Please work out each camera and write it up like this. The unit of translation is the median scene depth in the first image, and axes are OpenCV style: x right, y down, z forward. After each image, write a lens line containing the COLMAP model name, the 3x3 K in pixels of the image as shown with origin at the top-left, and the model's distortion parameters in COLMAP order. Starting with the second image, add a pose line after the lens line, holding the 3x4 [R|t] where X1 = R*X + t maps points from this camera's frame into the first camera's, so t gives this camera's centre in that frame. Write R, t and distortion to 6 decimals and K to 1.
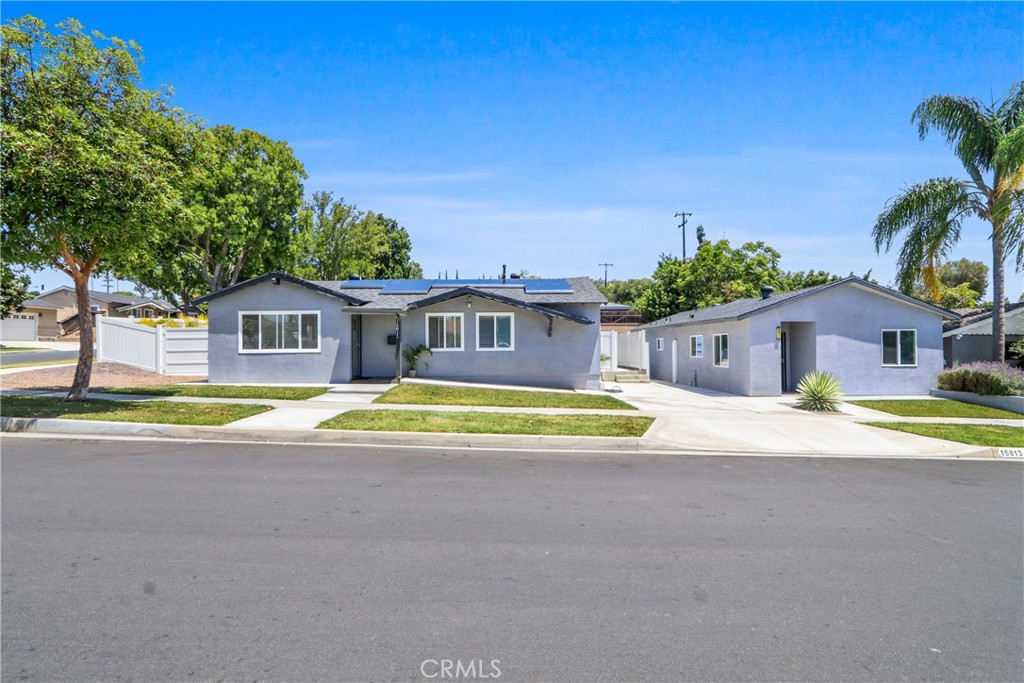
lens RADIAL K [[478.6, 0, 509.3], [0, 478.6, 344.4], [0, 0, 1]] dist [-0.015933, 0.002814]
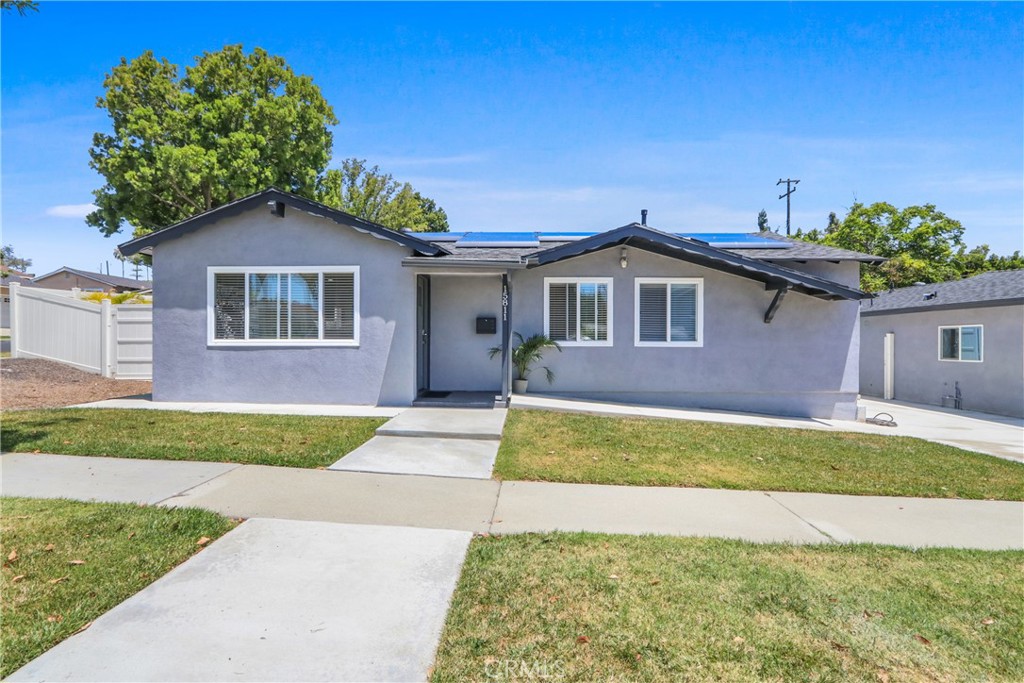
lens RADIAL K [[478.6, 0, 506.4], [0, 478.6, 345.4], [0, 0, 1]] dist [-0.015933, 0.002814]
pose [[0.998333, 0.011904, -0.056476, -0.168334], [-0.011272, 0.999870, 0.011497, 0.006474], [0.056605, -0.010842, 0.998338, 0.399519]]
